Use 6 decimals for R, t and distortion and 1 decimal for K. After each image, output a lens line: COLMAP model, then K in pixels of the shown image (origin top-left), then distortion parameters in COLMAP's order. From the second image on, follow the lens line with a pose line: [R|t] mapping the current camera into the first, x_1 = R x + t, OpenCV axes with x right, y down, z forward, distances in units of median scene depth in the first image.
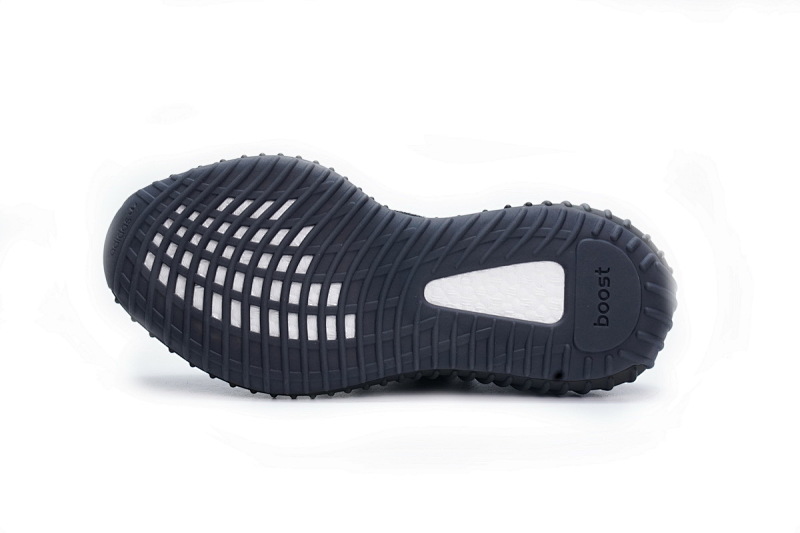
lens RADIAL K [[1453.9, 0, 400.9], [0, 1453.9, 265.8], [0, 0, 1]] dist [0.156440, 0.000000]
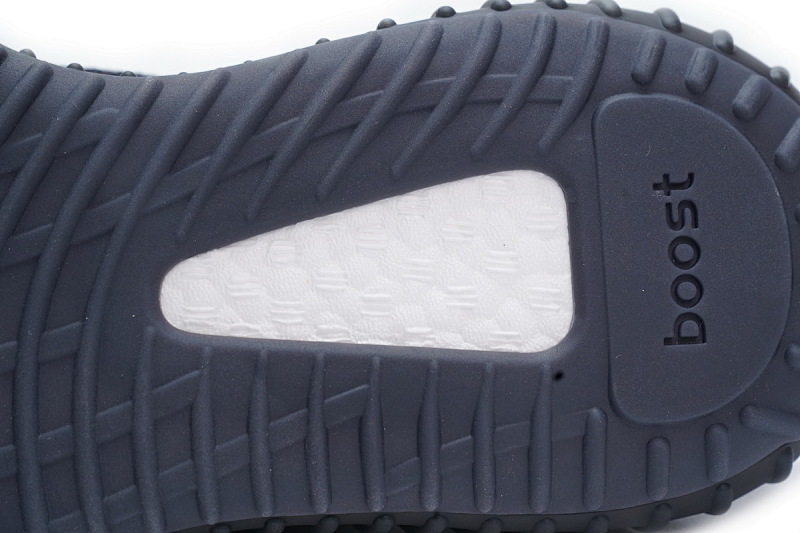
lens RADIAL K [[1453.9, 0, 399.6], [0, 1453.9, 264.6], [0, 0, 1]] dist [0.156440, 0.000000]
pose [[0.994332, -0.097942, 0.041361, 0.057618], [0.094350, 0.992213, 0.081312, -0.011858], [-0.049003, -0.076948, 0.995830, 0.660755]]
